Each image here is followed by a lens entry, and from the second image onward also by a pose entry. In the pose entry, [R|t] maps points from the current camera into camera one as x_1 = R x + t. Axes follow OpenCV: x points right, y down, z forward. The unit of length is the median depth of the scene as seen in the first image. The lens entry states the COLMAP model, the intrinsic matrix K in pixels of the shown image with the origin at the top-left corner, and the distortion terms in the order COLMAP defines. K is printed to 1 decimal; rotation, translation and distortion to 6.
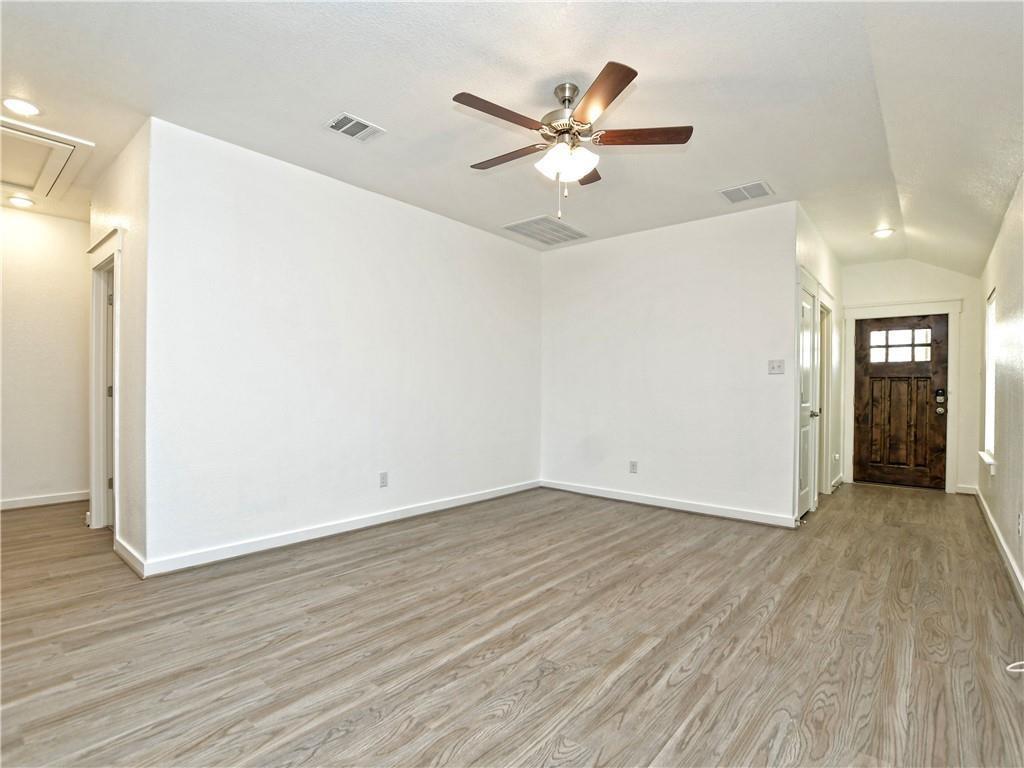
lens RADIAL K [[504.6, 0, 508.6], [0, 504.6, 392.7], [0, 0, 1]] dist [-0.027734, 0.001727]
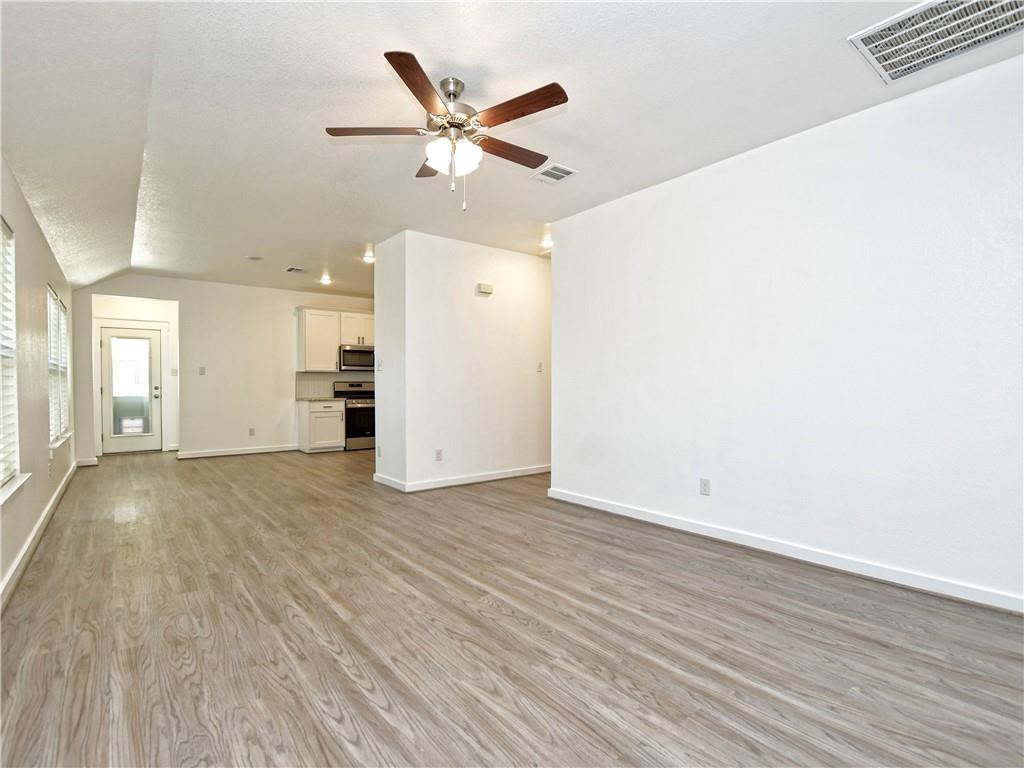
lens RADIAL K [[504.6, 0, 508.6], [0, 504.6, 392.7], [0, 0, 1]] dist [-0.027734, 0.001727]
pose [[-0.197487, 0.004502, -0.980295, 1.119076], [-0.006301, 0.999963, 0.005862, 0.006162], [0.980285, 0.007334, -0.197451, 1.363423]]
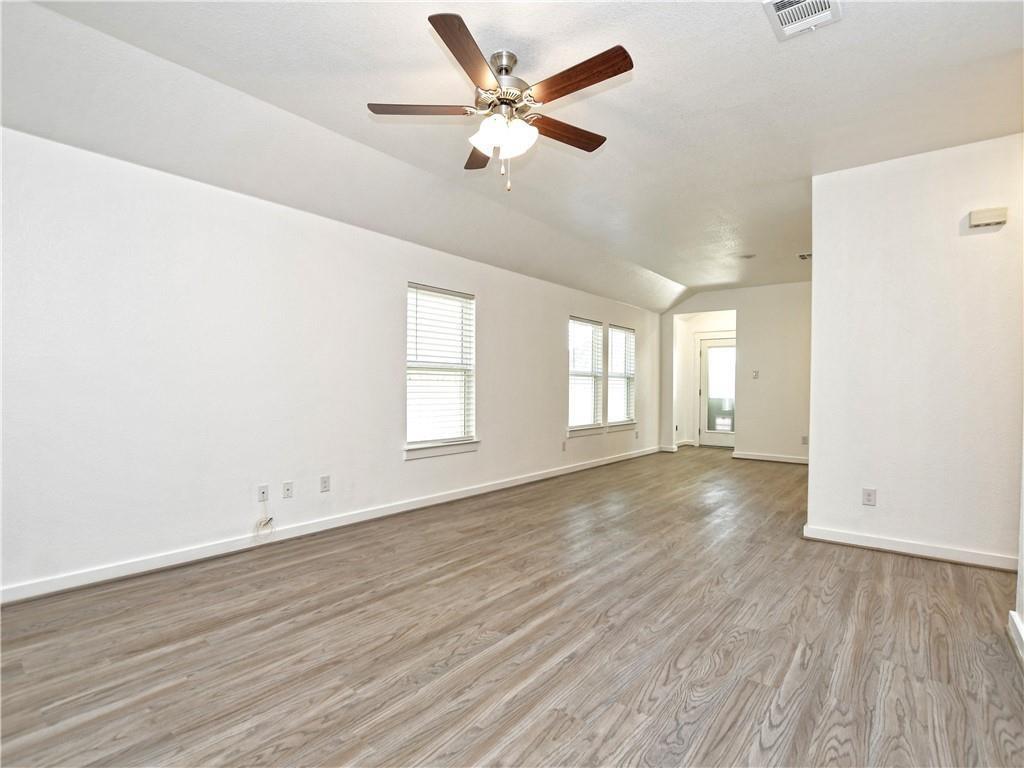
lens RADIAL K [[504.6, 0, 508.6], [0, 504.6, 392.7], [0, 0, 1]] dist [-0.027734, 0.001727]
pose [[-0.999474, -0.018913, -0.026354, 0.126062], [-0.019383, 0.999655, 0.017706, -0.009887], [0.026010, 0.018207, -0.999496, 1.998485]]
